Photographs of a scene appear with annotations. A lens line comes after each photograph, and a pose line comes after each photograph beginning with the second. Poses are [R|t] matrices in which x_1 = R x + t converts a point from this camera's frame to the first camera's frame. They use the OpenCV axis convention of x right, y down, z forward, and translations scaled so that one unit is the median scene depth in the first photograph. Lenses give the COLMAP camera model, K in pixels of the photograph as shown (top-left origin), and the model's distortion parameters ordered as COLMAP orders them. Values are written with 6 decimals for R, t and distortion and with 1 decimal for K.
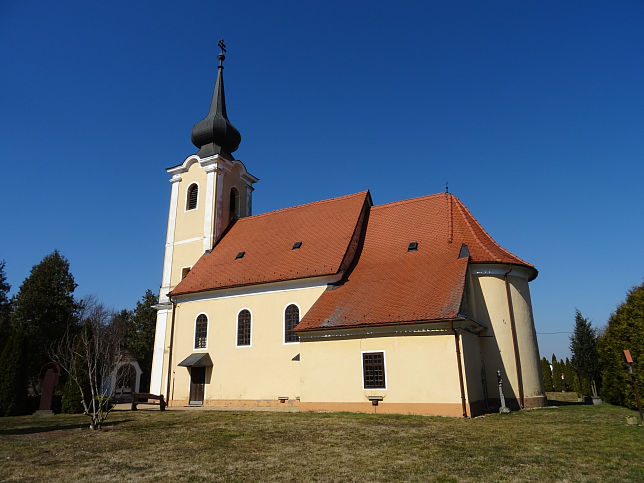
lens RADIAL K [[455.5, 0, 322.0], [0, 455.5, 241.5], [0, 0, 1]] dist [-0.005118, -0.001066]
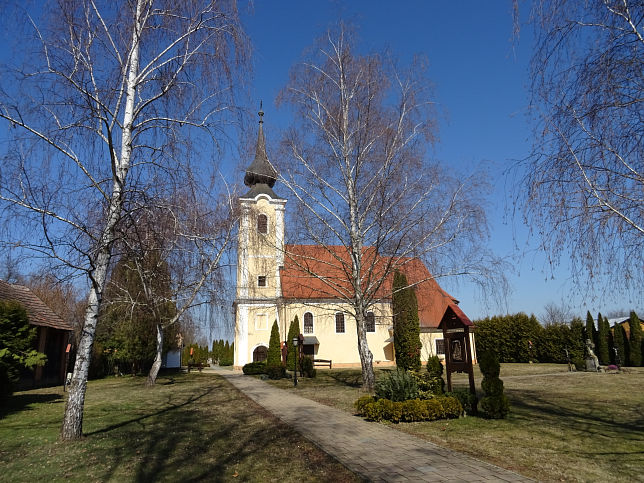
lens RADIAL K [[455.5, 0, 322.0], [0, 455.5, 241.5], [0, 0, 1]] dist [-0.005118, -0.001066]
pose [[0.759631, 0.155861, 0.631402, -1.349673], [-0.179002, 0.983467, -0.027414, -0.053475], [-0.625235, -0.092198, 0.774971, -0.268542]]
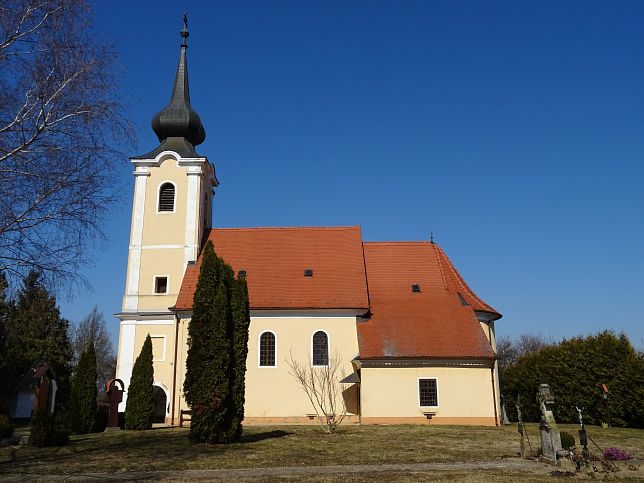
lens RADIAL K [[599.1, 0, 322.0], [0, 599.1, 241.5], [0, 0, 1]] dist [0.016575, 0.007738]
pose [[0.893981, 0.124815, 0.430371, -0.676506], [-0.139389, 0.990235, 0.002360, -0.076222], [-0.425874, -0.062099, 0.902649, -0.282293]]
